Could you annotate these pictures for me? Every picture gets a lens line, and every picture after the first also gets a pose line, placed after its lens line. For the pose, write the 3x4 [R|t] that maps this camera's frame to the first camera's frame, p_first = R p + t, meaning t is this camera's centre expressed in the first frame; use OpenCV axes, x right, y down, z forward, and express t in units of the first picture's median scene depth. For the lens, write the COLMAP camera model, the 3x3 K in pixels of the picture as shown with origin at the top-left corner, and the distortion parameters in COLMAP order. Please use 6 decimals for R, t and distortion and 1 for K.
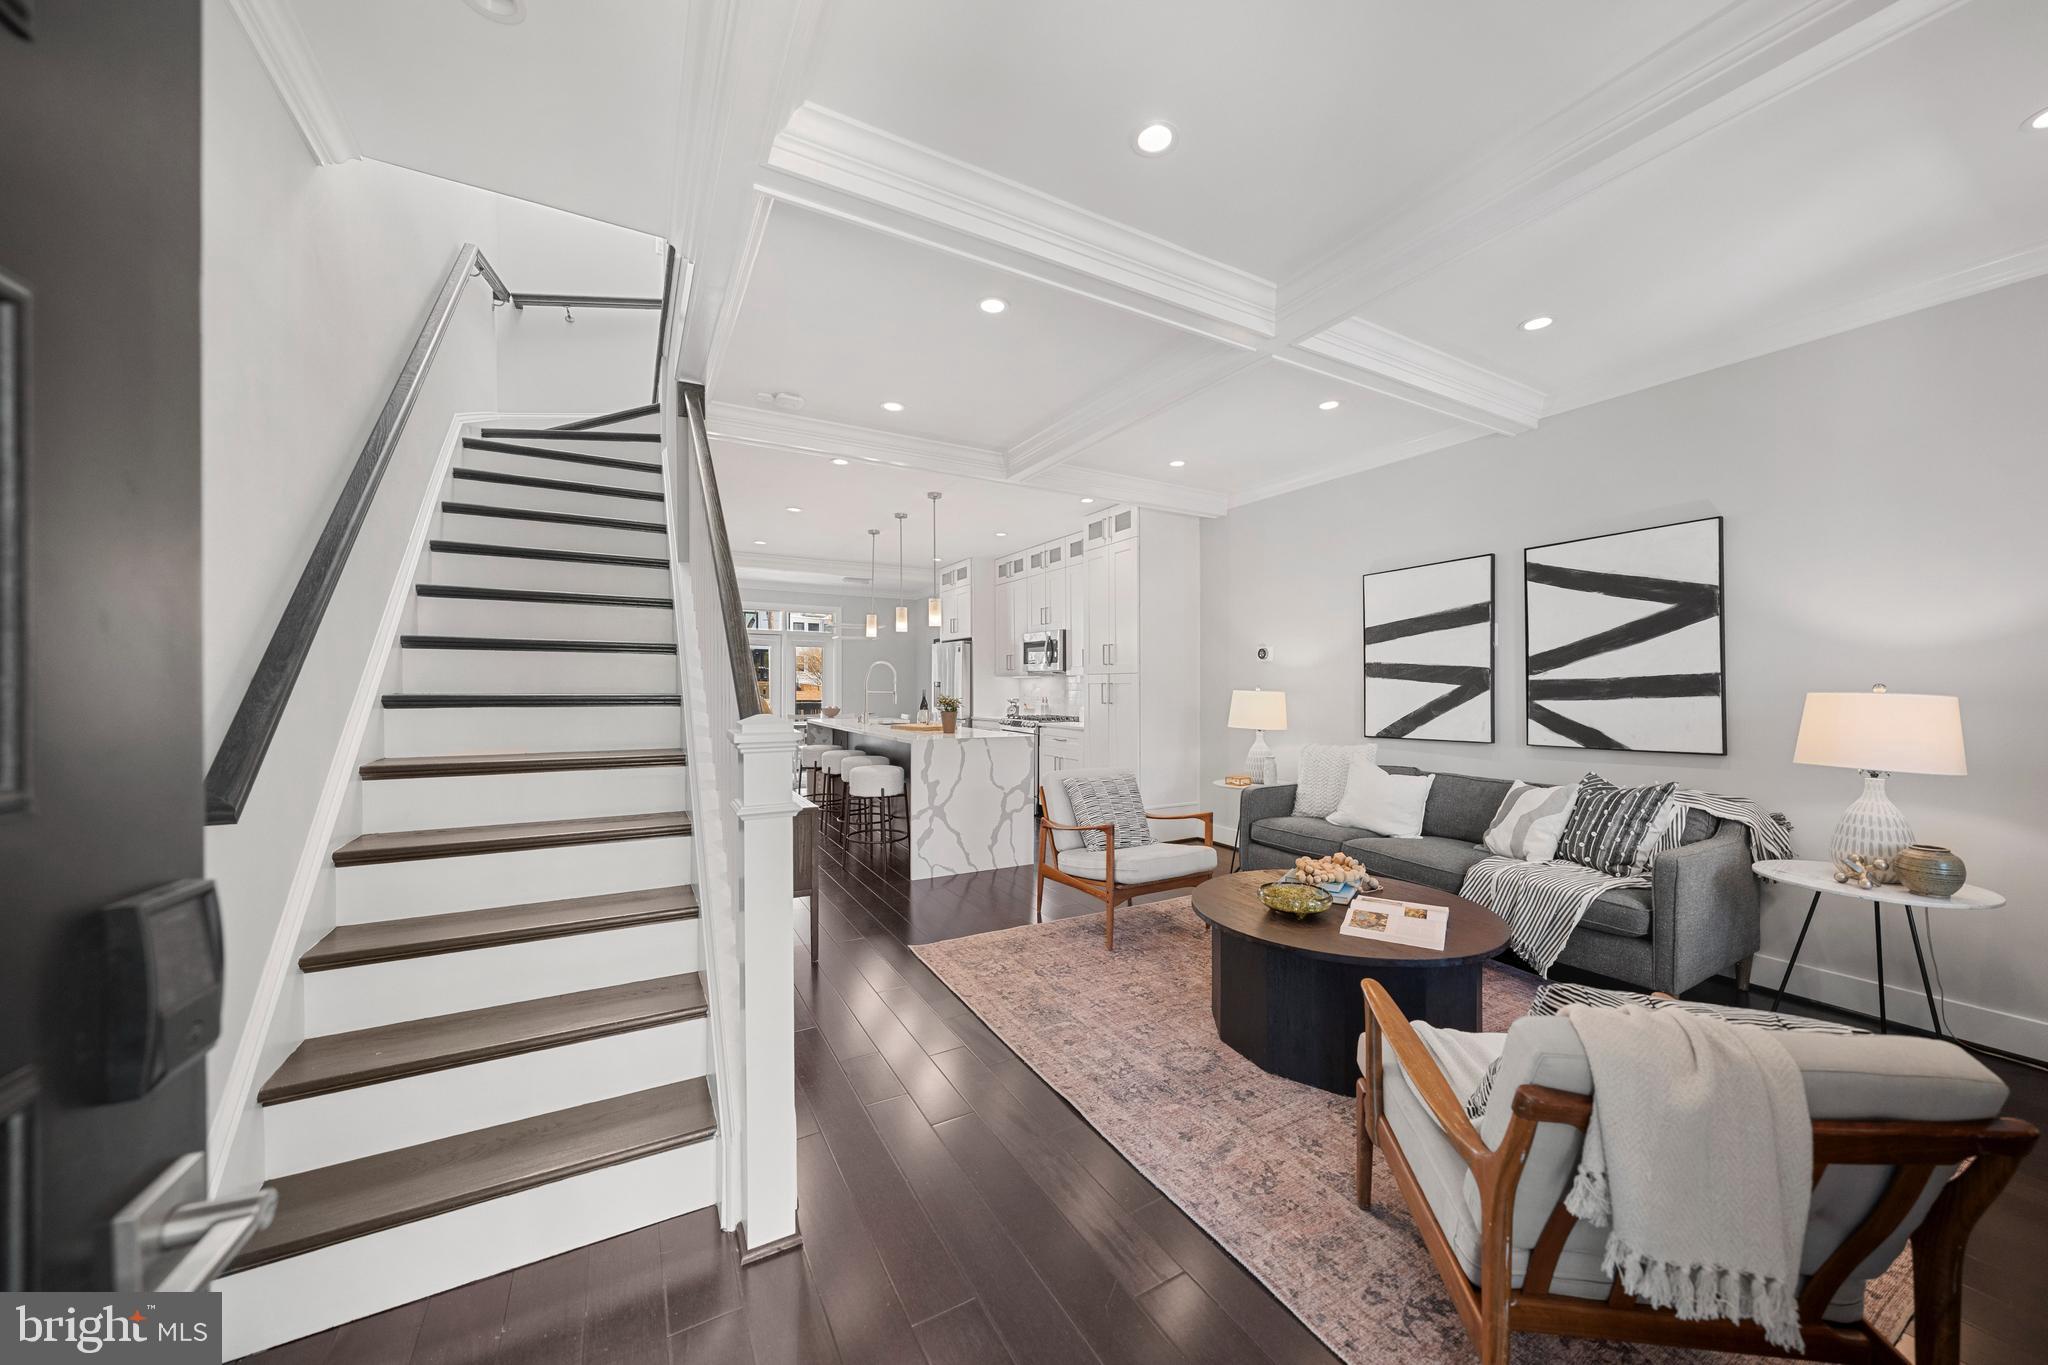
lens RADIAL K [[706.3, 0, 1028.4], [0, 706.3, 678.0], [0, 0, 1]] dist [-0.007620, 0.001726]
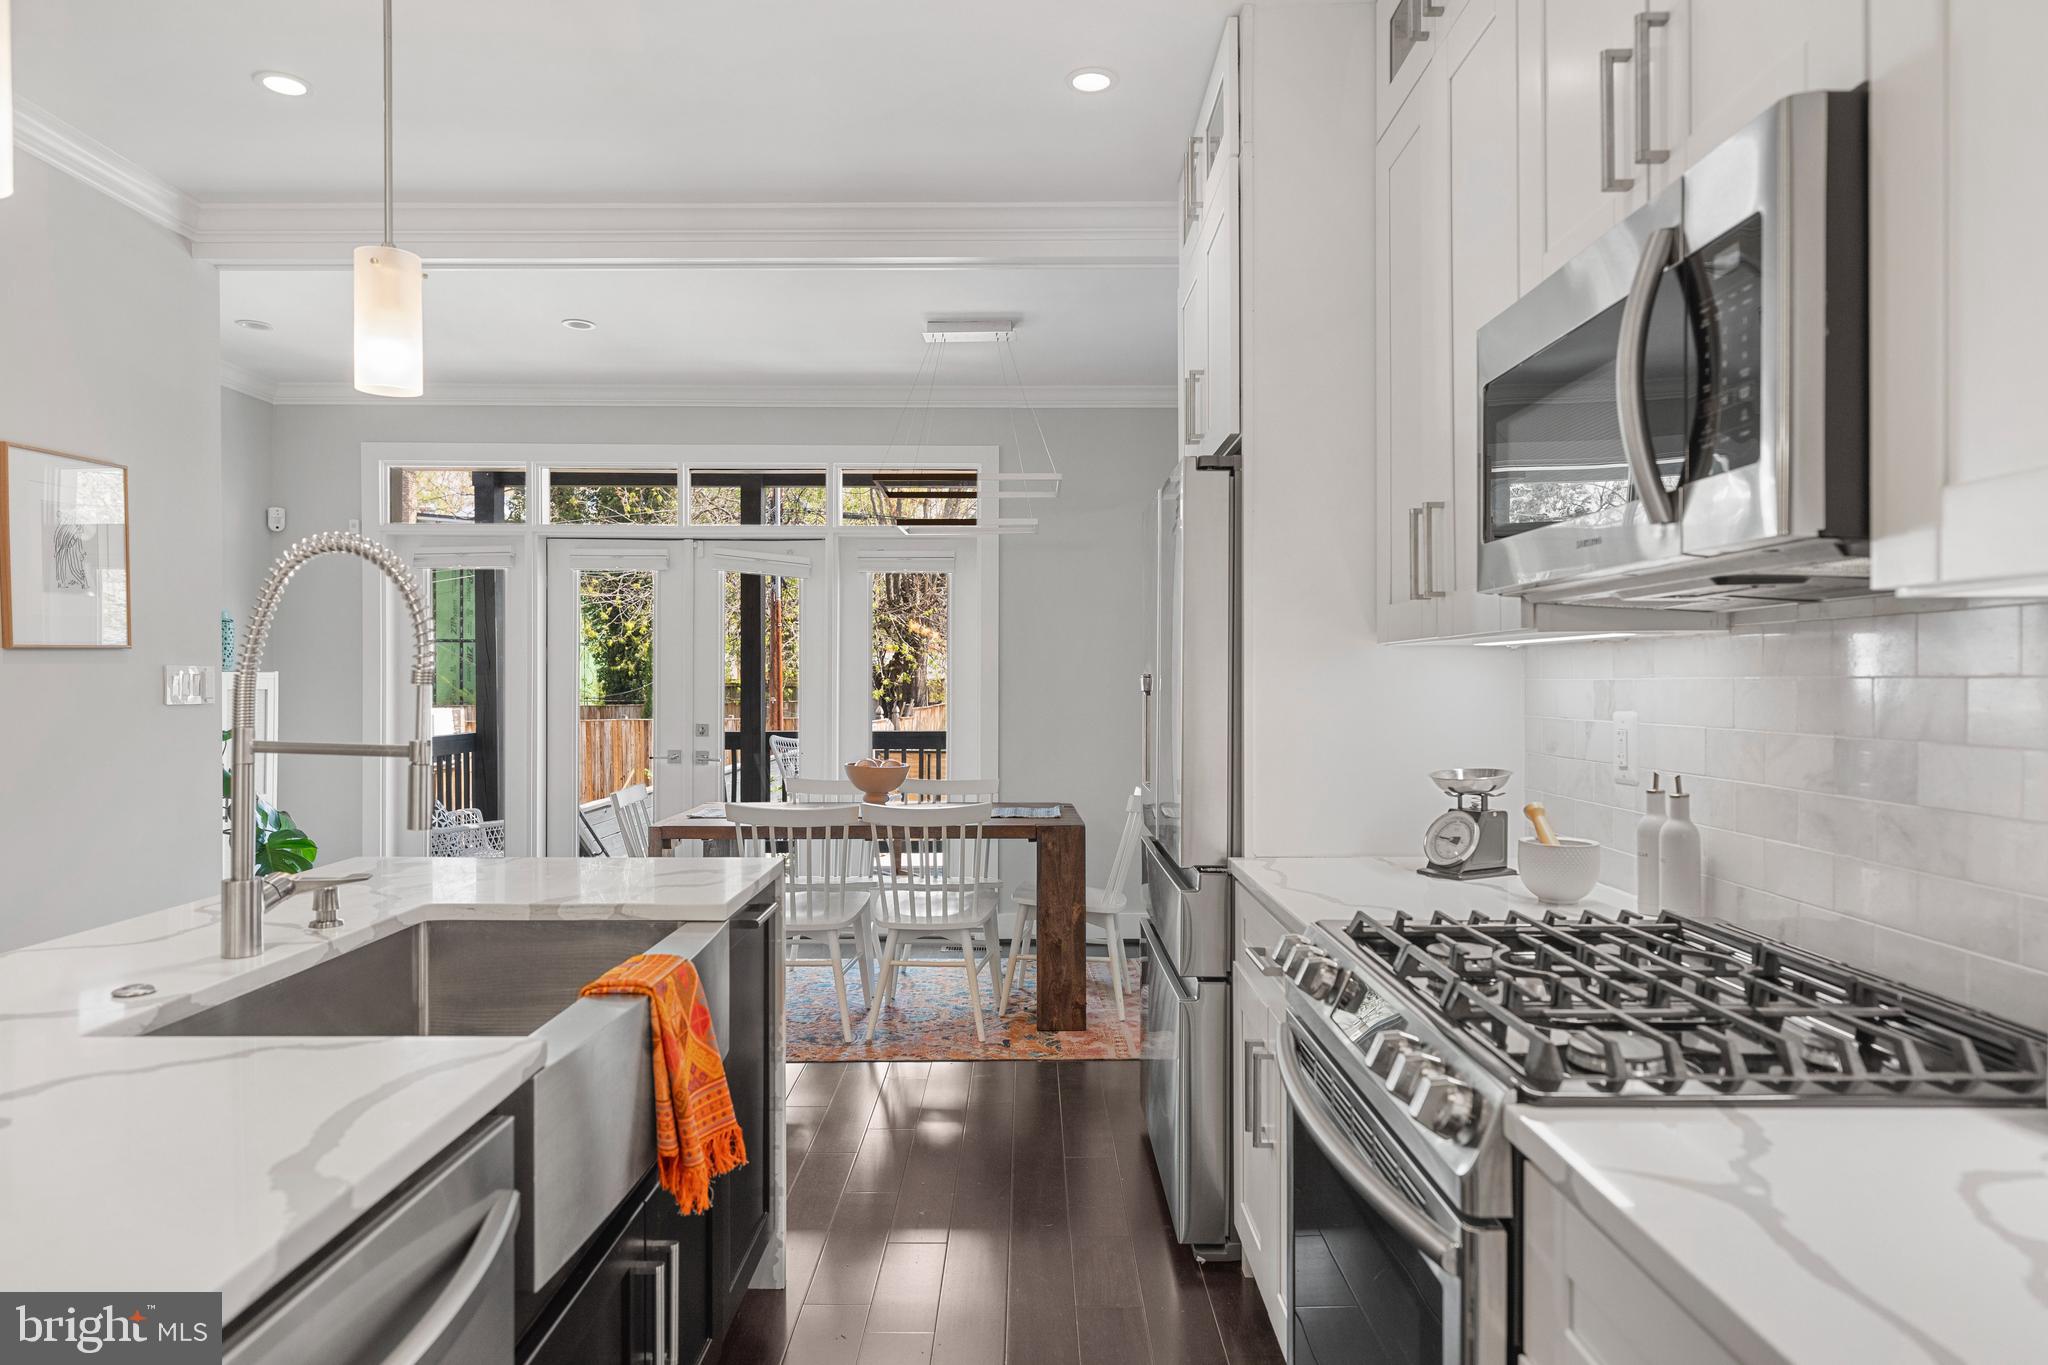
lens RADIAL K [[1221.3, 0, 1024.0], [0, 1221.3, 682.5], [0, 0, 1]] dist [-0.000587, -0.000145]
pose [[0.868682, -0.001106, -0.495369, 0.074247], [0.005430, 0.999959, 0.007289, 0.012356], [0.495340, -0.009021, 0.868652, 1.637441]]
